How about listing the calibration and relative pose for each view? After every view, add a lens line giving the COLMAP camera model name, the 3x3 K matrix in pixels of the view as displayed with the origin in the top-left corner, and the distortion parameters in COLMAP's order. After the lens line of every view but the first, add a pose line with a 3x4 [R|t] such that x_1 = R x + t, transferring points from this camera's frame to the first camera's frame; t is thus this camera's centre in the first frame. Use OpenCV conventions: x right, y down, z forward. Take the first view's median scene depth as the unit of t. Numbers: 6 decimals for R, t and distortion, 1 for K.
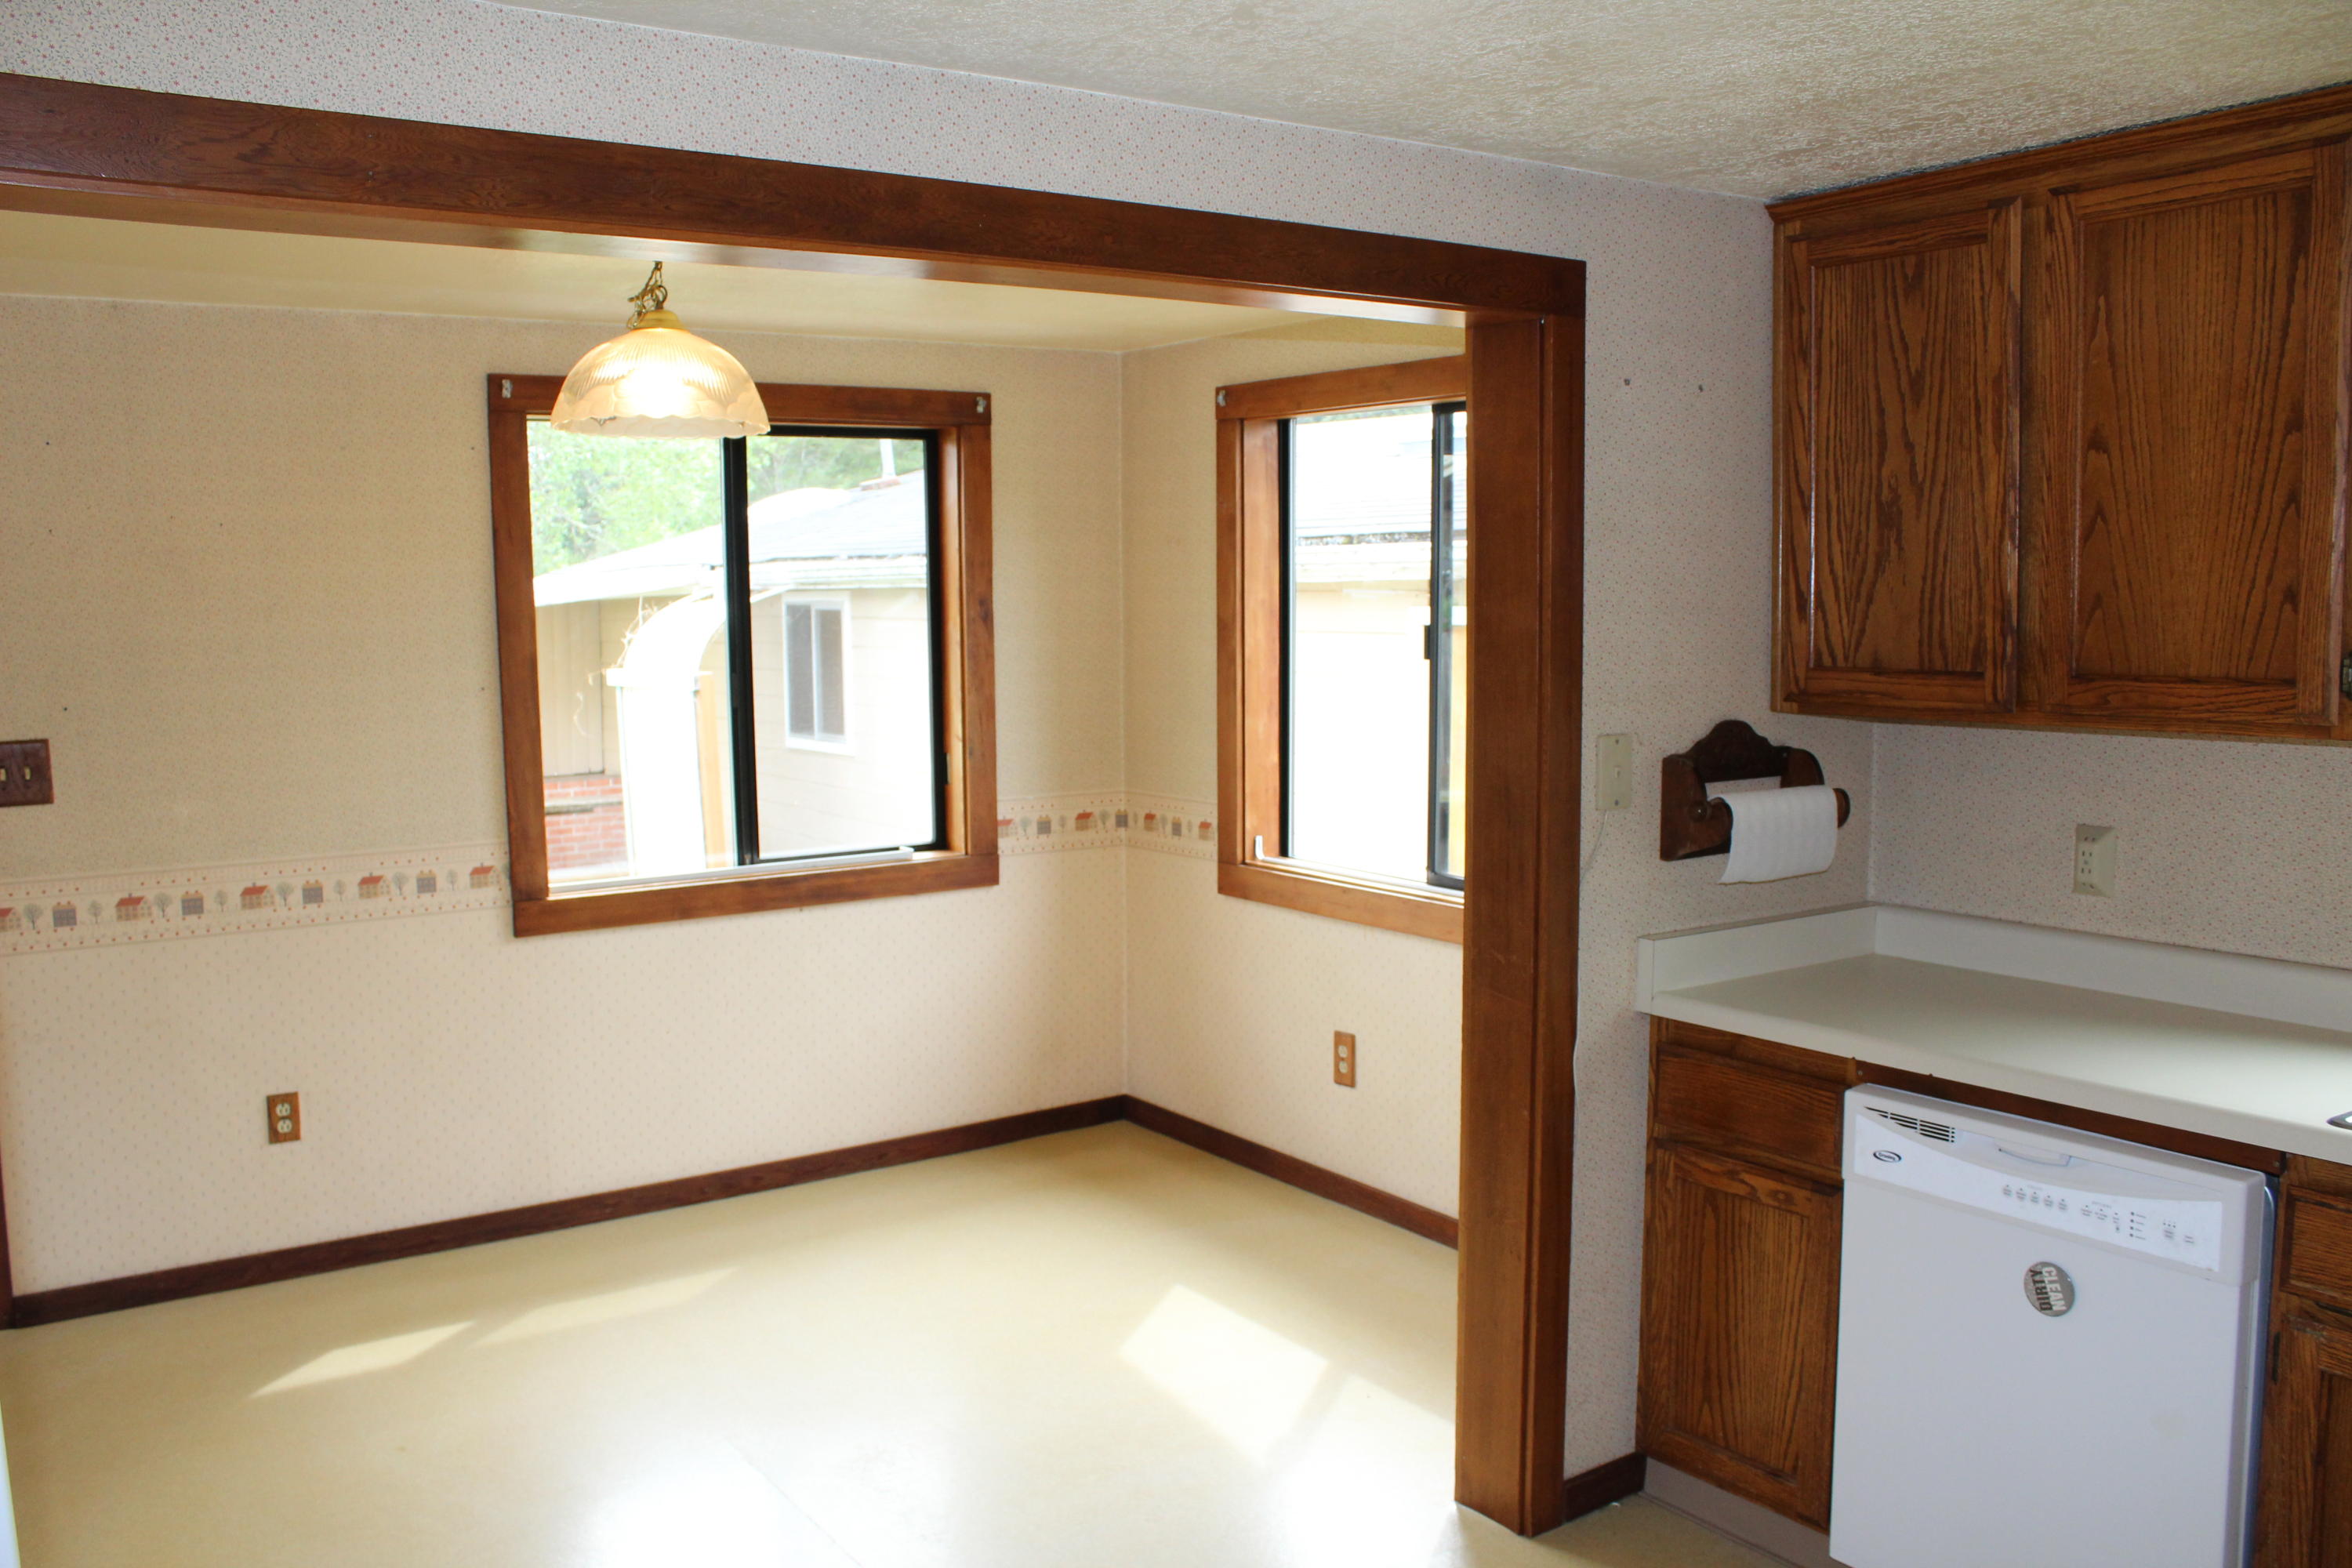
lens RADIAL K [[1981.4, 0, 1176.0], [0, 1981.4, 790.7], [0, 0, 1]] dist [0.004745, 0.006236]
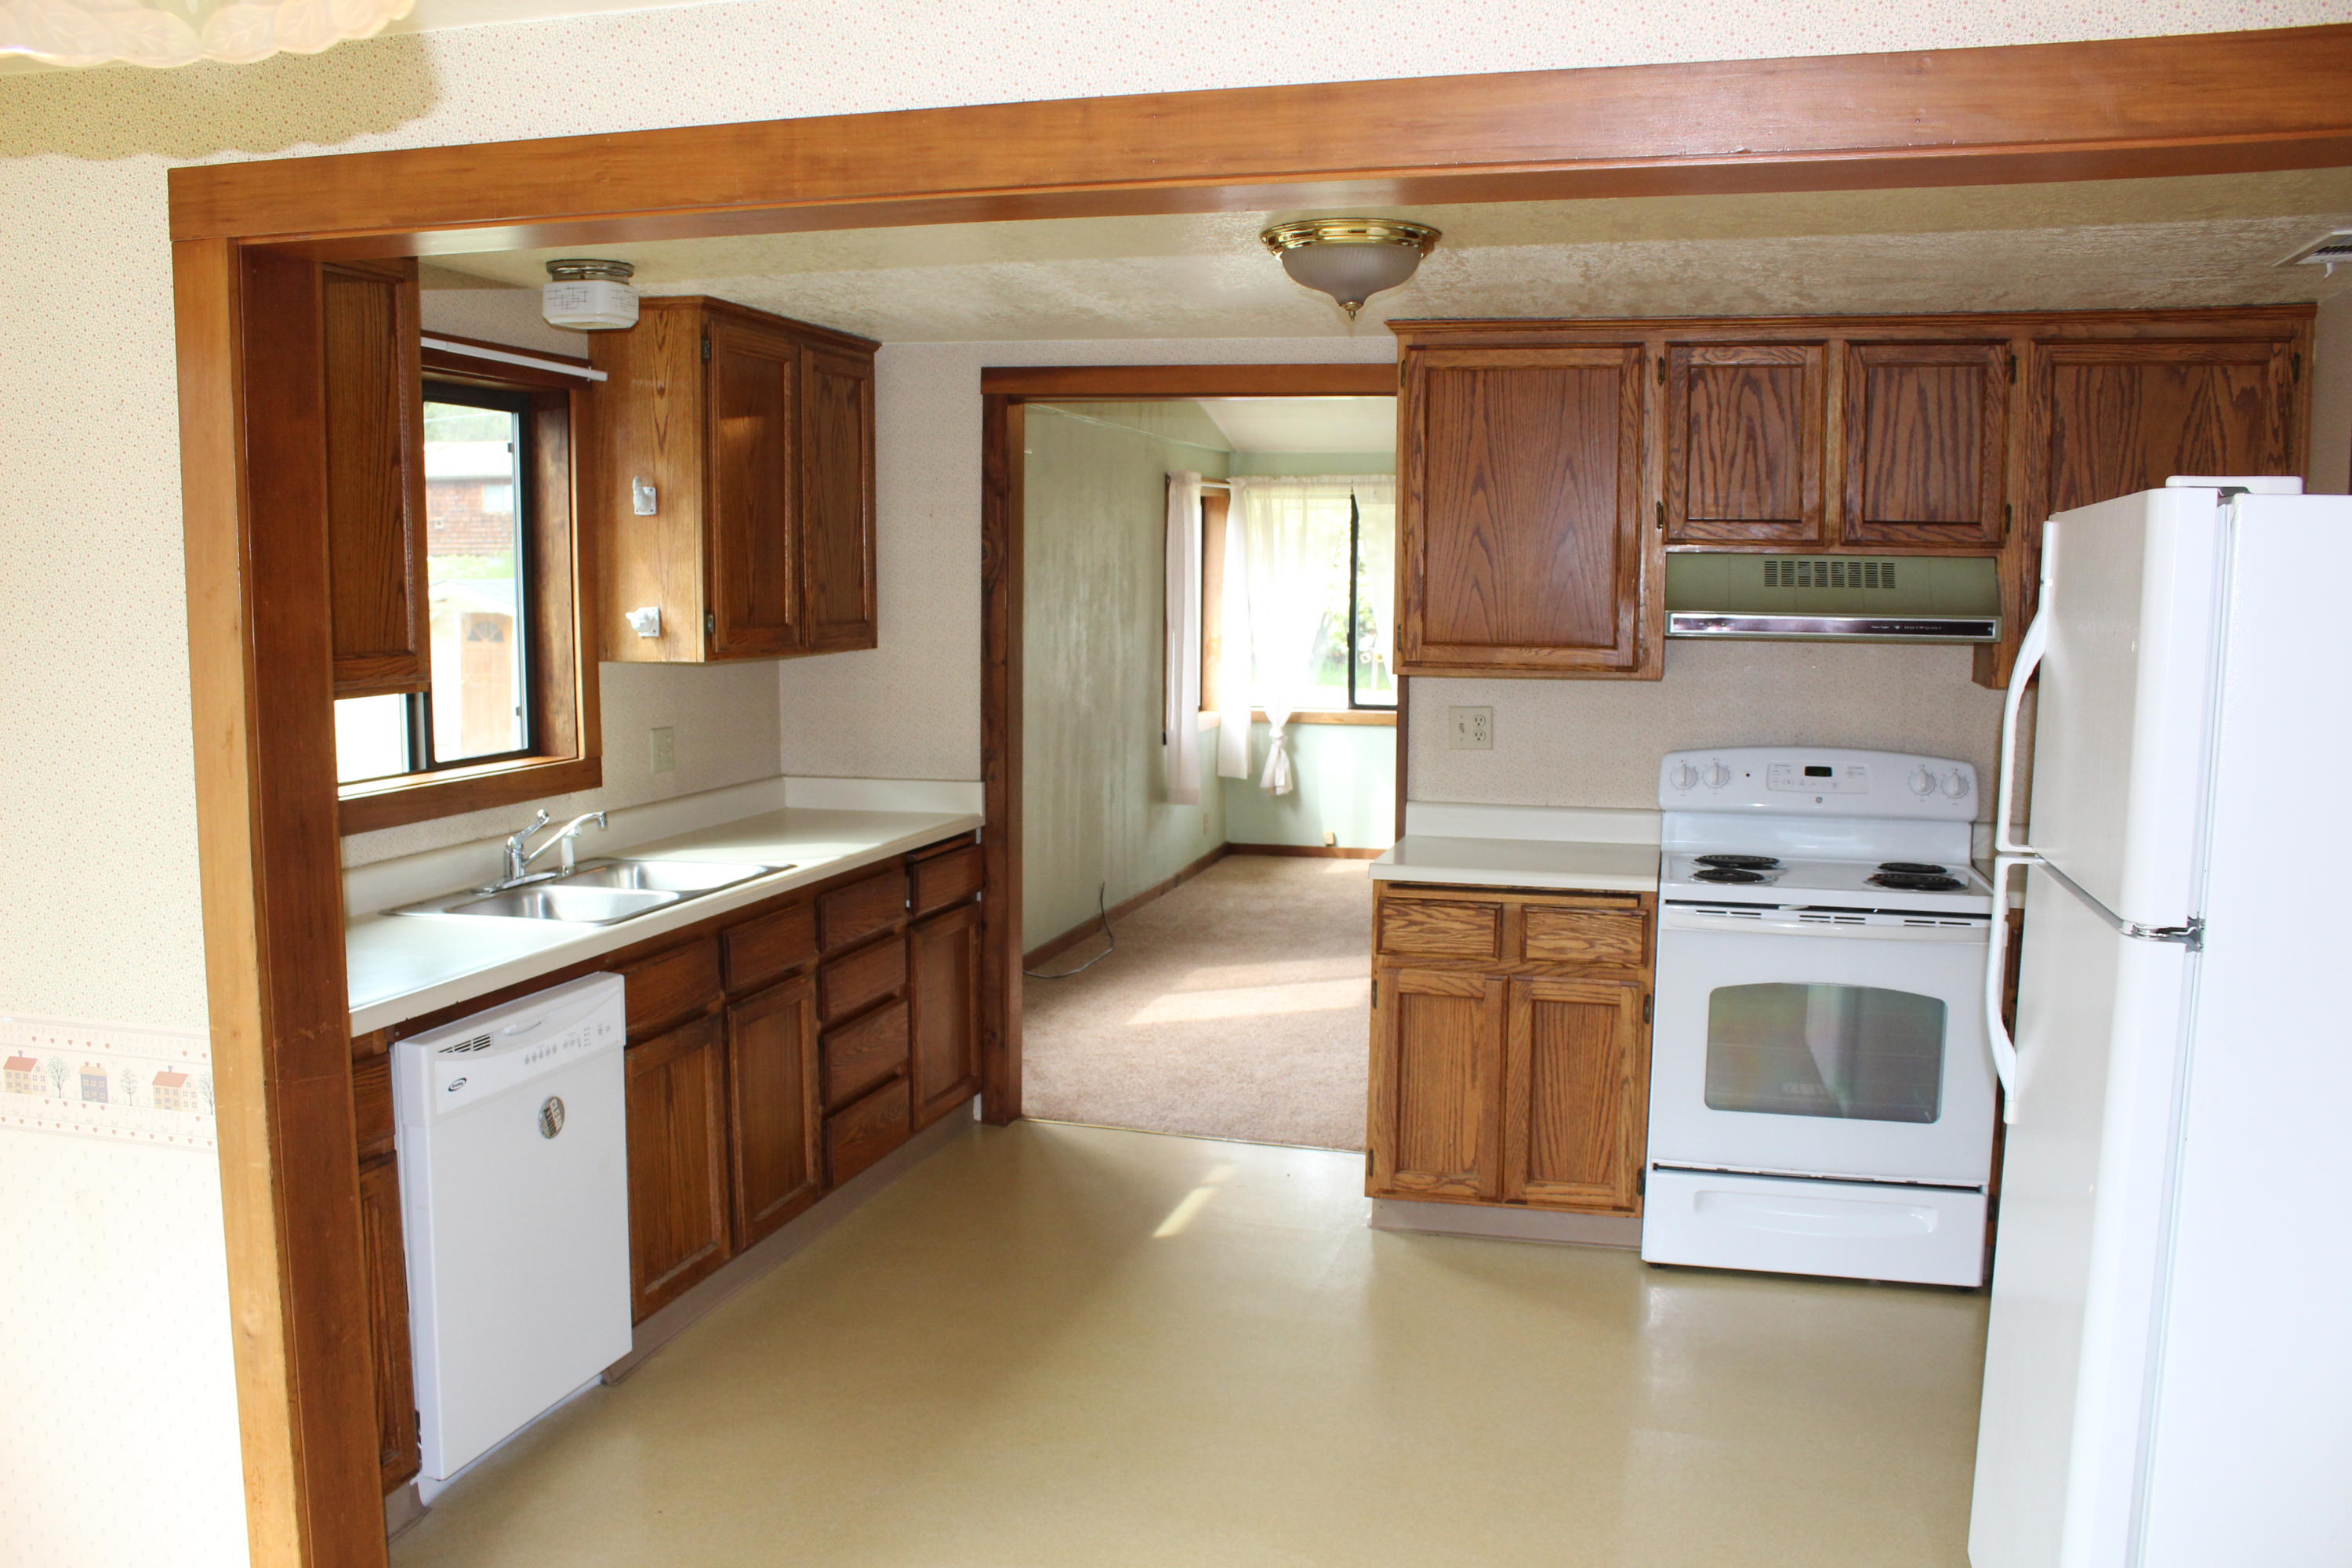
lens RADIAL K [[1981.4, 0, 1178.2], [0, 1981.4, 786.1], [0, 0, 1]] dist [0.004745, 0.006236]
pose [[-0.622903, -0.077229, 0.778478, -0.810924], [0.079065, 0.983805, 0.160863, -0.140234], [-0.778294, 0.161752, -0.606709, 1.422166]]
